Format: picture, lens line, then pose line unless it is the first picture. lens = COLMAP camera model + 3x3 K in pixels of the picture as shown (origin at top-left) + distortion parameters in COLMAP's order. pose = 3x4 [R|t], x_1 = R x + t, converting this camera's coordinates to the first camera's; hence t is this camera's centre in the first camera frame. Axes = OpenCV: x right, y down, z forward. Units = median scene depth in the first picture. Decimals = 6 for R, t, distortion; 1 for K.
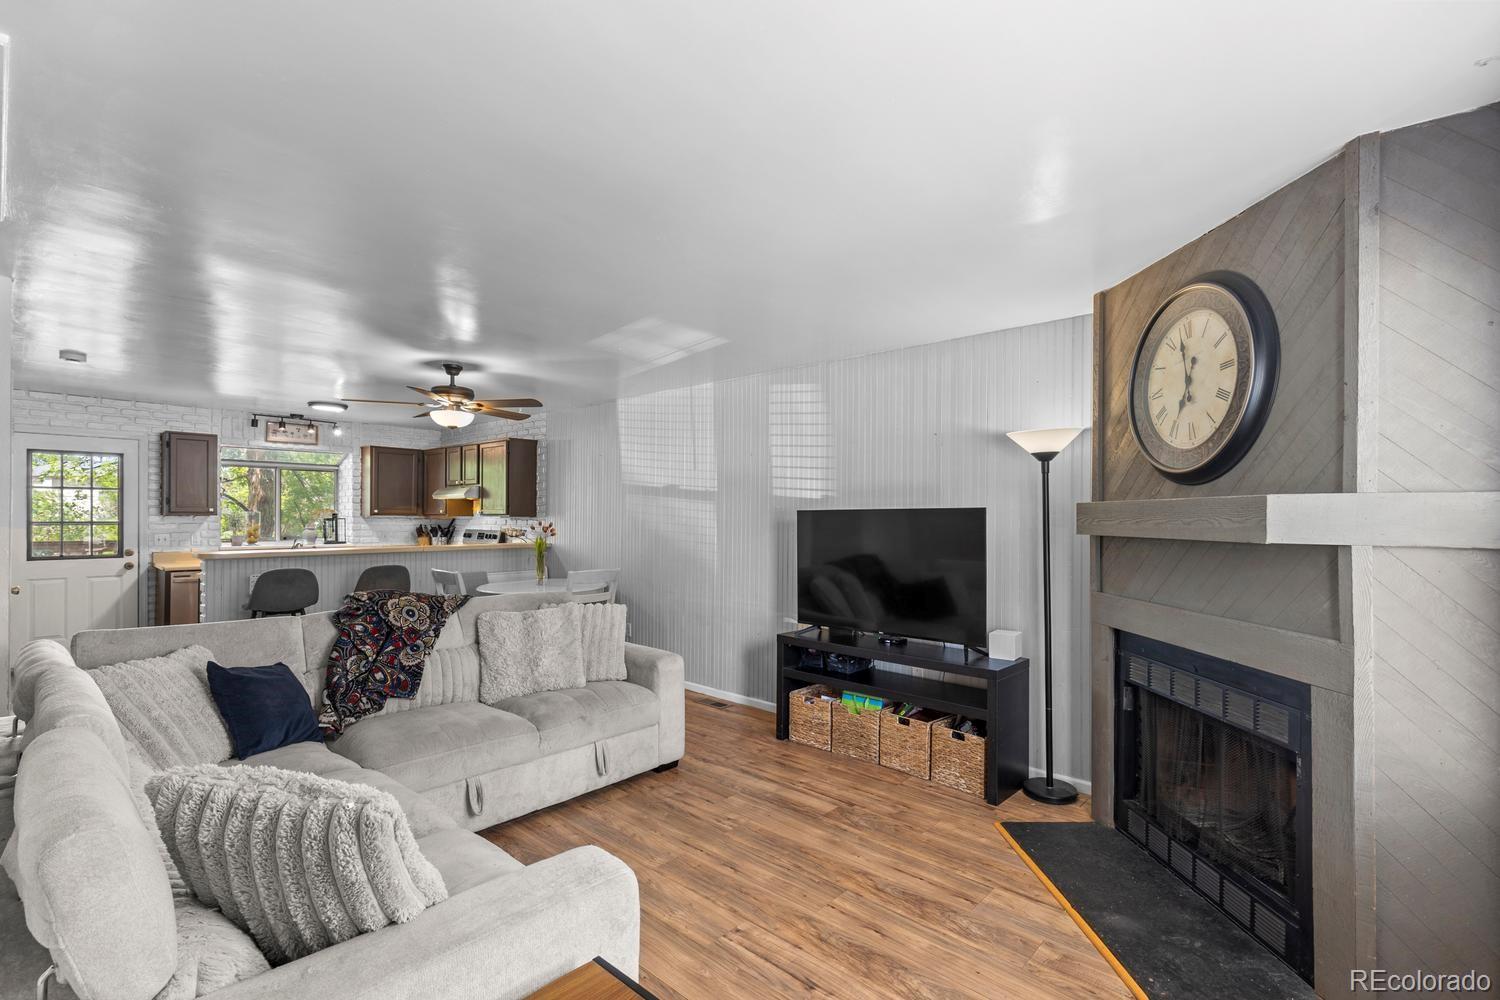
lens RADIAL K [[680.3, 0, 753.6], [0, 680.3, 516.4], [0, 0, 1]] dist [0.005518, 0.000617]
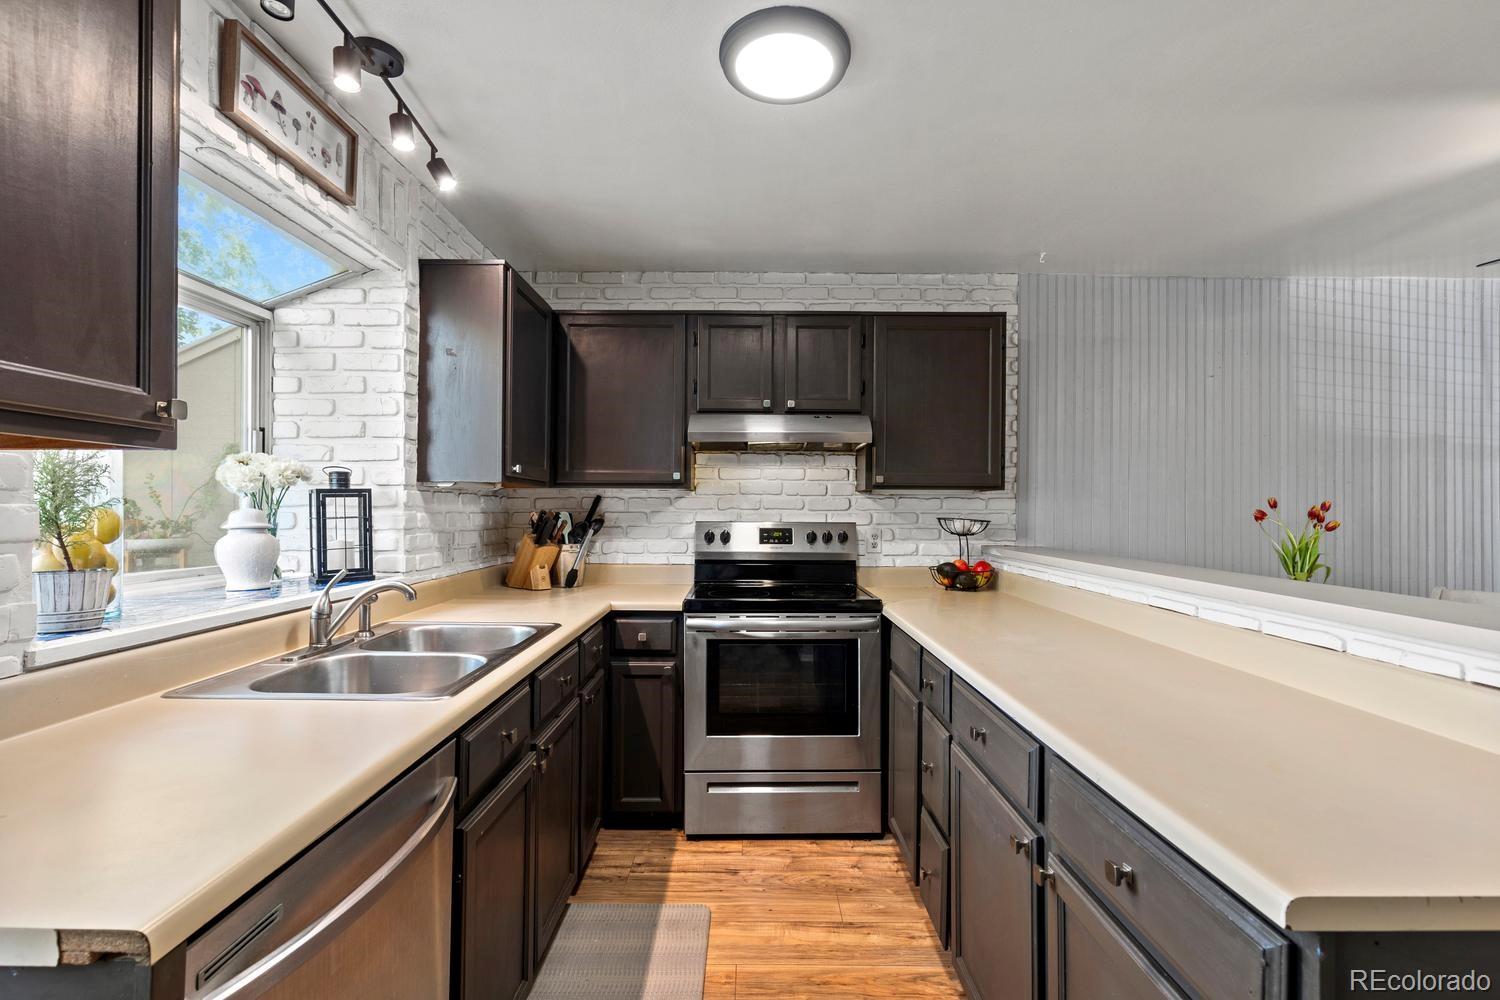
lens RADIAL K [[677.2, 0, 750.0], [0, 677.2, 506.2], [0, 0, 1]] dist [0.002975, -0.000432]
pose [[0.743318, 0.001085, 0.668937, -1.104432], [-0.001955, 0.999998, 0.000552, 0.015296], [-0.668935, -0.001718, 0.743319, 1.109318]]
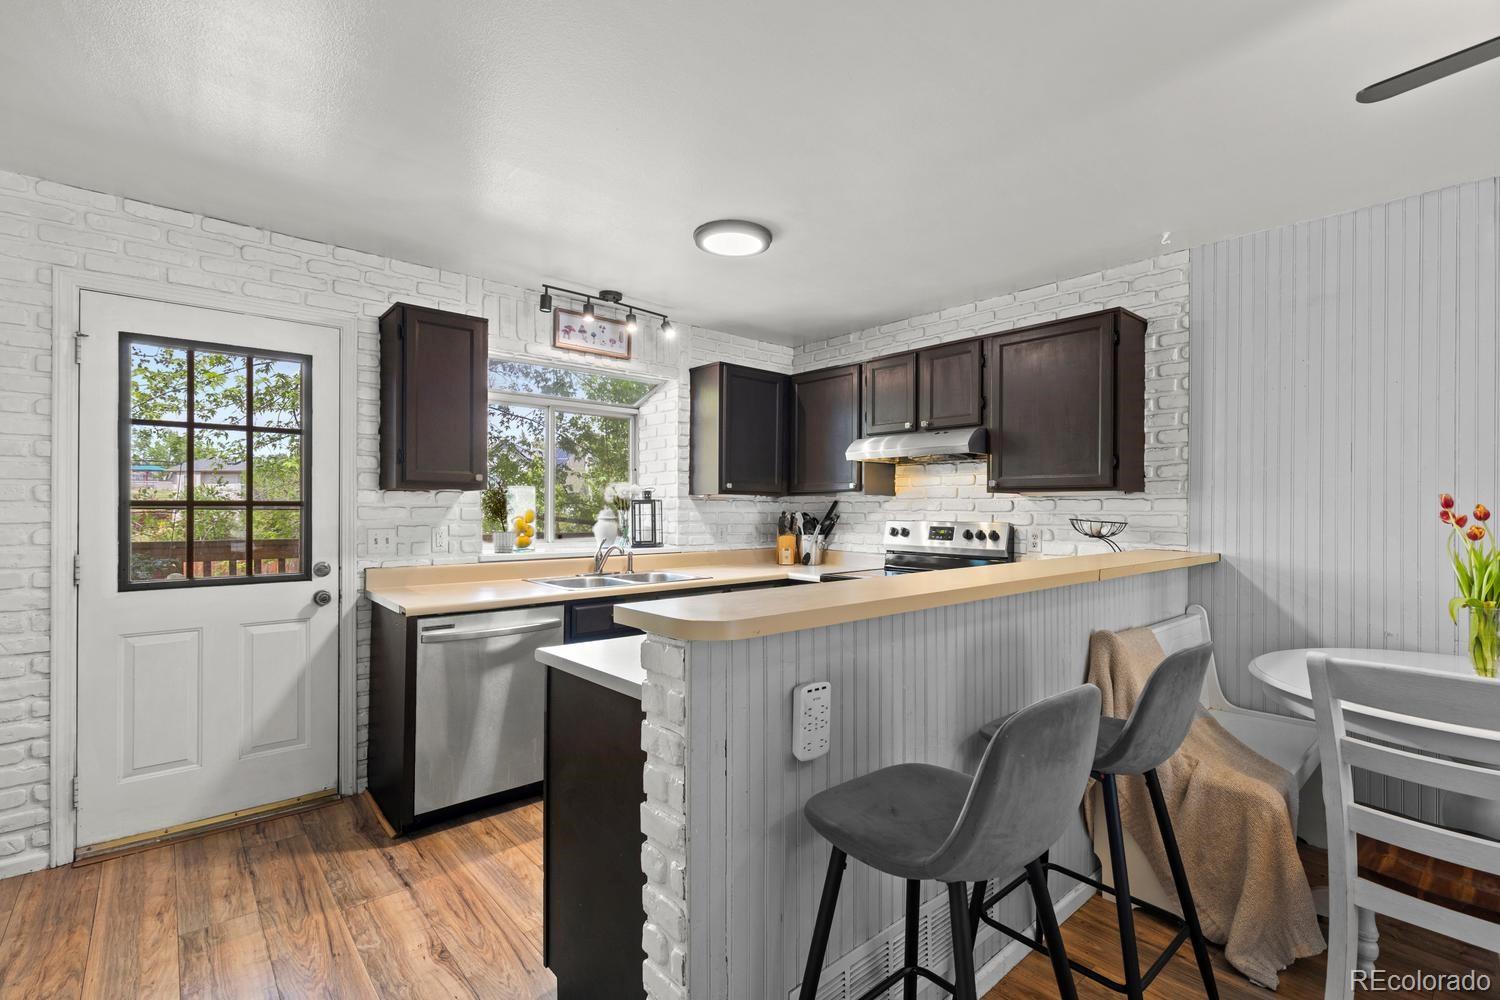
lens RADIAL K [[677.2, 0, 750.0], [0, 677.2, 506.2], [0, 0, 1]] dist [0.002975, -0.000432]
pose [[0.992993, -0.001243, -0.118171, -0.766396], [0.000842, 0.999994, -0.003441, 0.016043], [0.118174, 0.003317, 0.992987, 0.775108]]
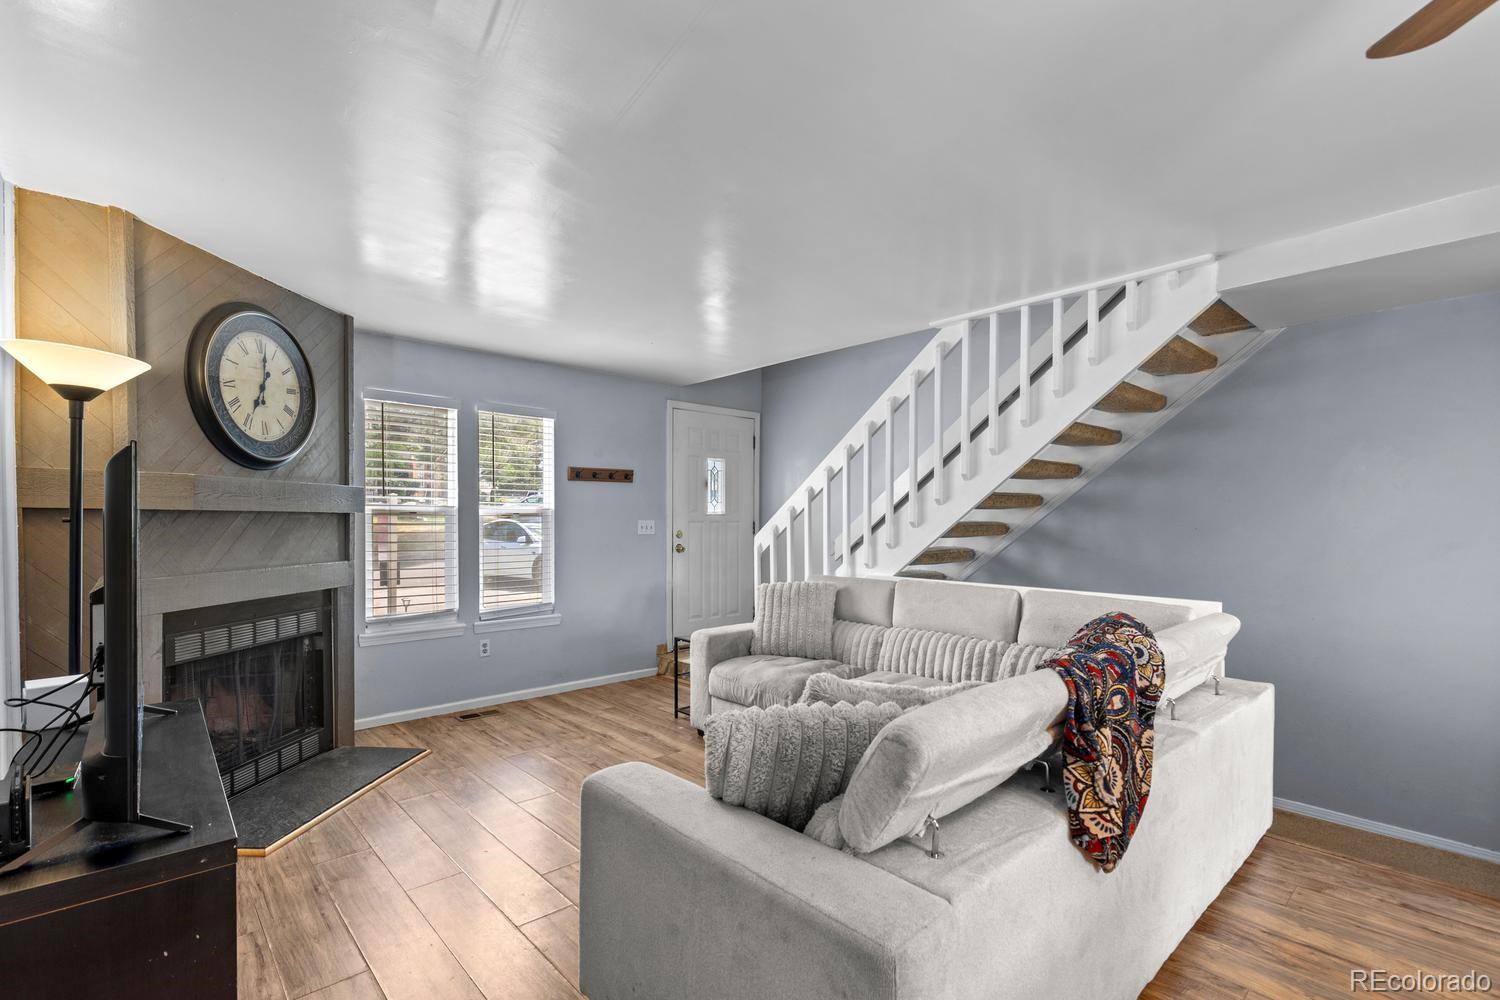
lens RADIAL K [[685.4, 0, 754.1], [0, 685.4, 533.1], [0, 0, 1]] dist [0.003626, 0.000024]
pose [[-0.995479, -0.011113, 0.094334, -0.209010], [-0.009187, 0.999741, 0.020827, 0.019419], [-0.094541, 0.019866, -0.995323, 1.150292]]
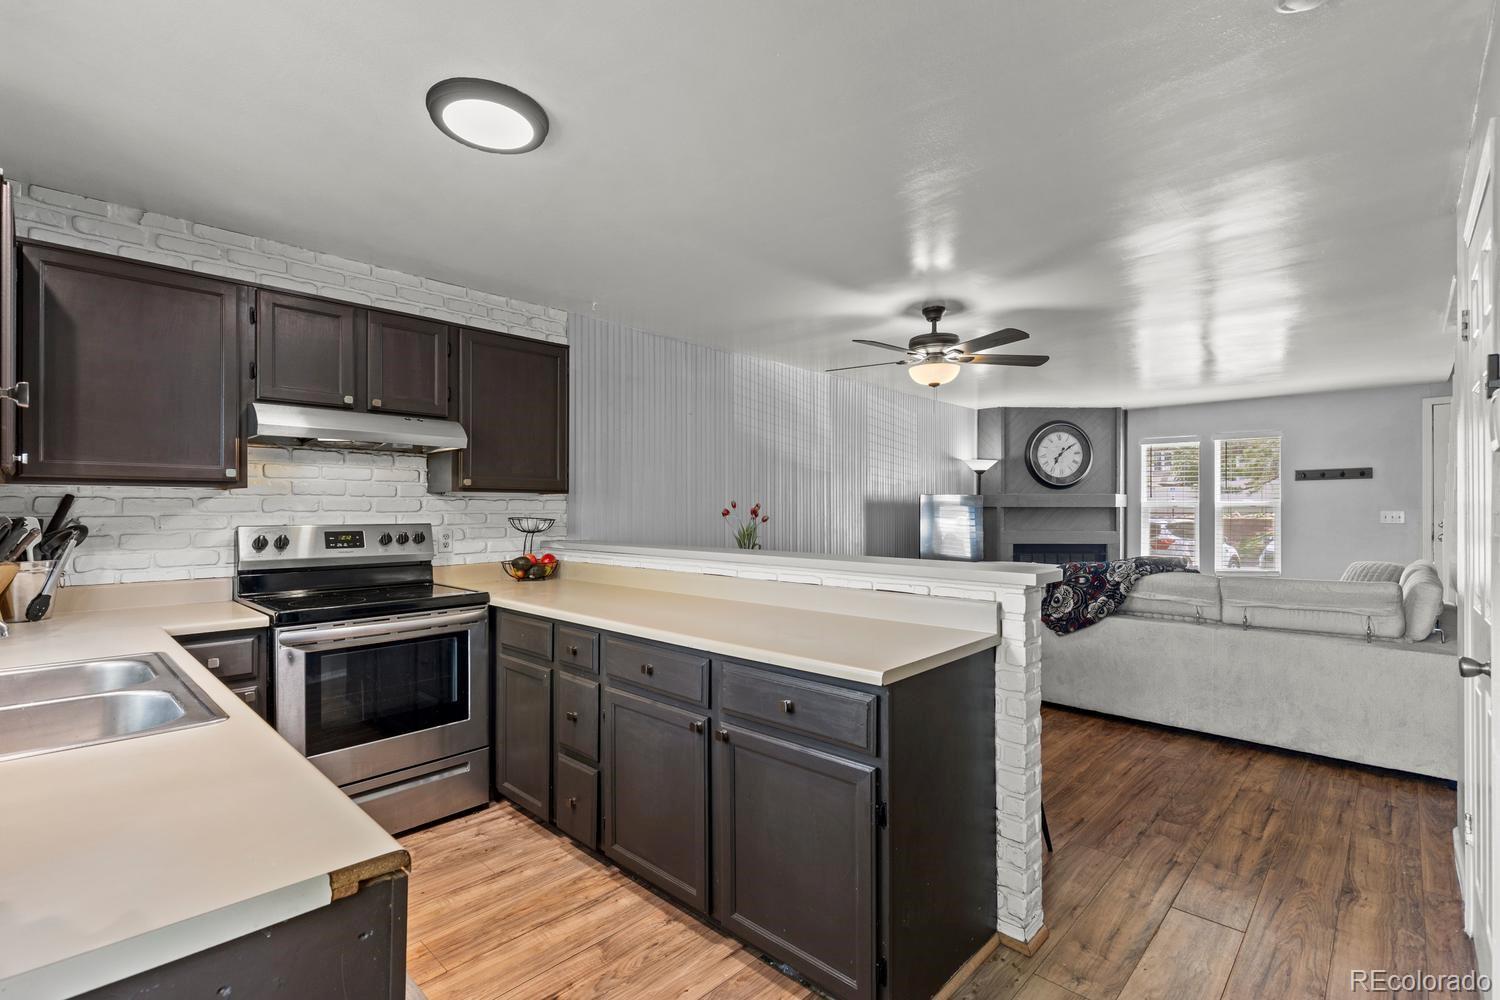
lens RADIAL K [[680.3, 0, 753.6], [0, 680.3, 516.4], [0, 0, 1]] dist [0.005518, 0.000617]
pose [[0.026035, -0.015306, 0.999544, -1.261861], [0.000423, 0.999883, 0.015300, 0.013984], [-0.999661, 0.000024, 0.026038, 1.192809]]
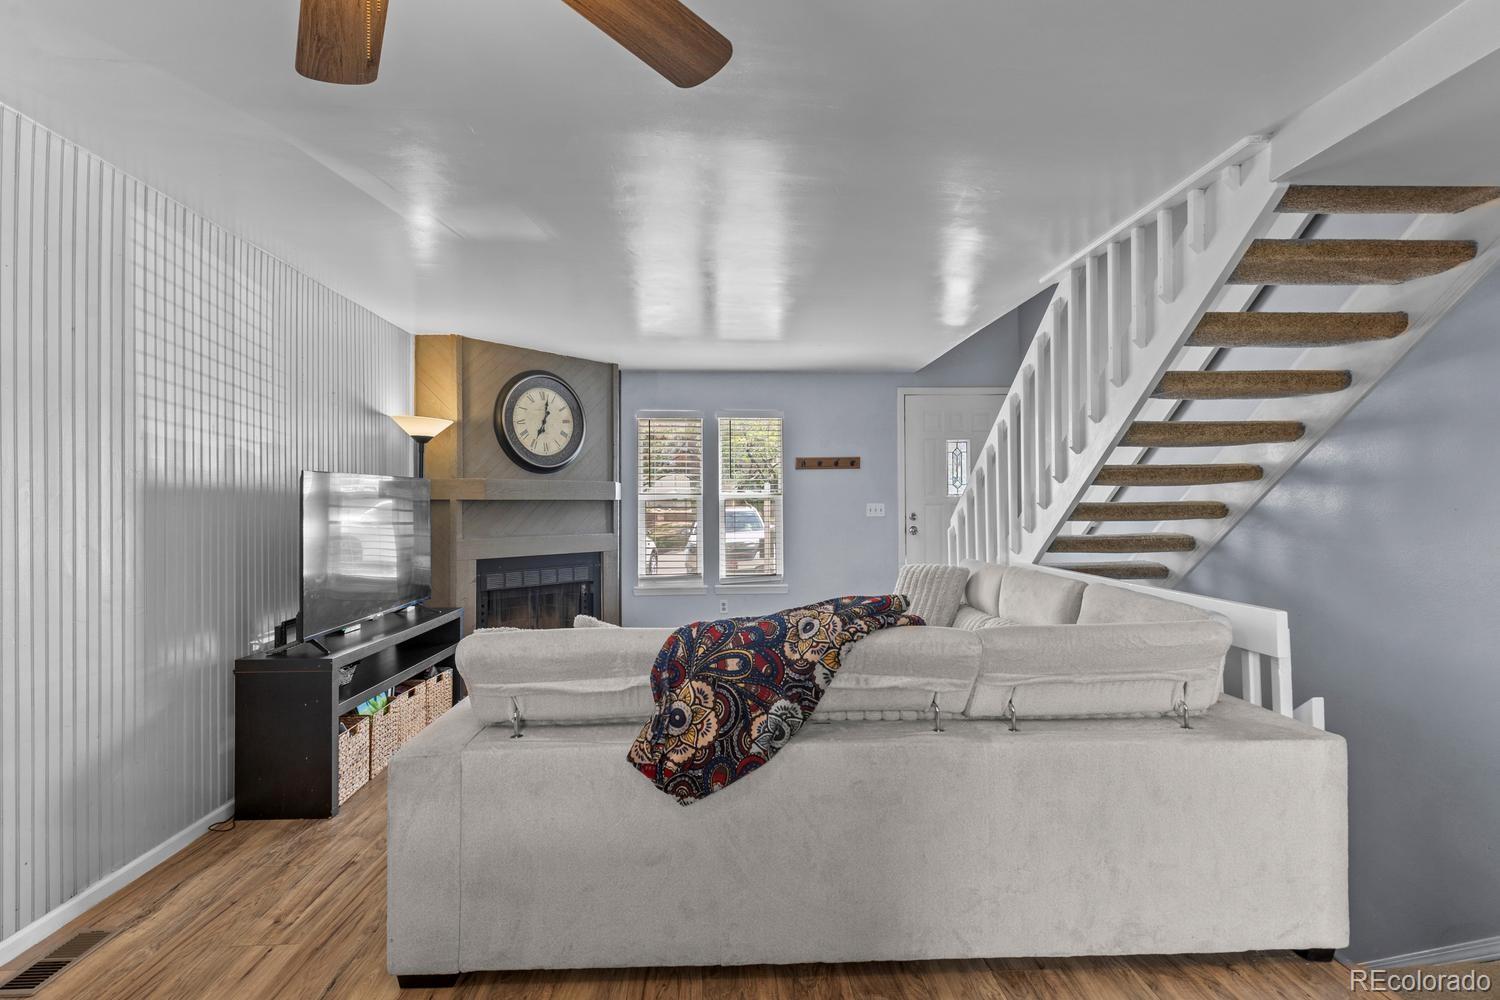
lens RADIAL K [[690.8, 0, 742.0], [0, 690.8, 497.2], [0, 0, 1]] dist [0.010117, -0.000316]
pose [[-0.701263, 0.005386, 0.712882, -0.642470], [0.002171, 0.999983, -0.005420, 0.018919], [-0.712899, -0.002253, -0.701263, 1.056411]]
